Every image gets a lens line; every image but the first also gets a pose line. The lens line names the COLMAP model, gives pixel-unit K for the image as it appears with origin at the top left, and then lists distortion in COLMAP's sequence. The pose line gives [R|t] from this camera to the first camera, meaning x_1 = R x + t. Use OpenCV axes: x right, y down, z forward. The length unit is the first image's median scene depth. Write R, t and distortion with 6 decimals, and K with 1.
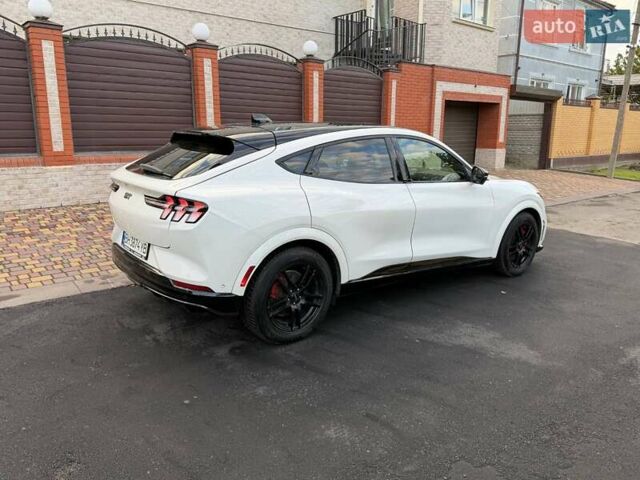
lens RADIAL K [[488.4, 0, 320.0], [0, 488.4, 240.0], [0, 0, 1]] dist [0.093814, -0.134070]
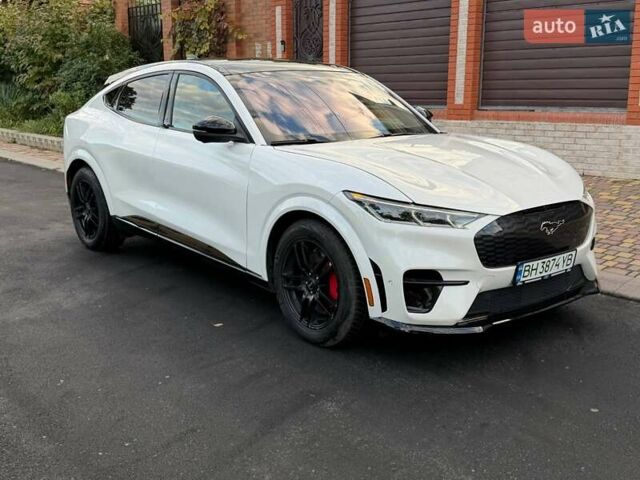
lens RADIAL K [[710.6, 0, 316.2], [0, 710.6, 253.5], [0, 0, 1]] dist [0.072908, -0.024182]
pose [[0.044629, 0.215396, -0.975506, 1.346103], [-0.221054, 0.954403, 0.200623, -0.201417], [0.974240, 0.206686, 0.090208, 1.124074]]
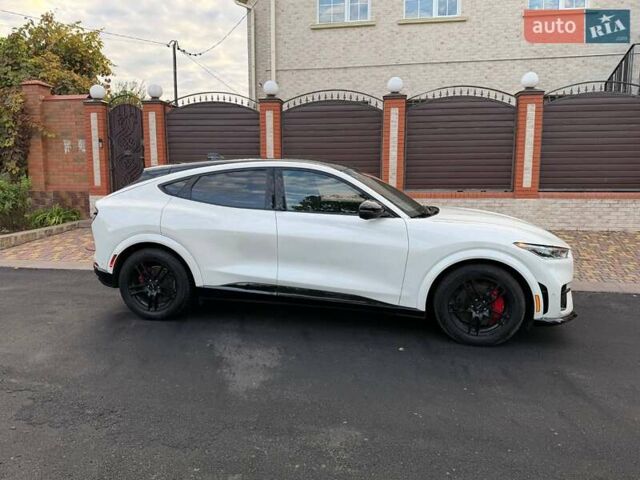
lens RADIAL K [[488.4, 0, 320.0], [0, 488.4, 240.0], [0, 0, 1]] dist [0.093814, -0.134070]
pose [[0.639216, 0.090429, -0.763692, 1.000452], [-0.162027, 0.986607, -0.018793, -0.043780], [0.751765, 0.135752, 0.645307, 0.360783]]
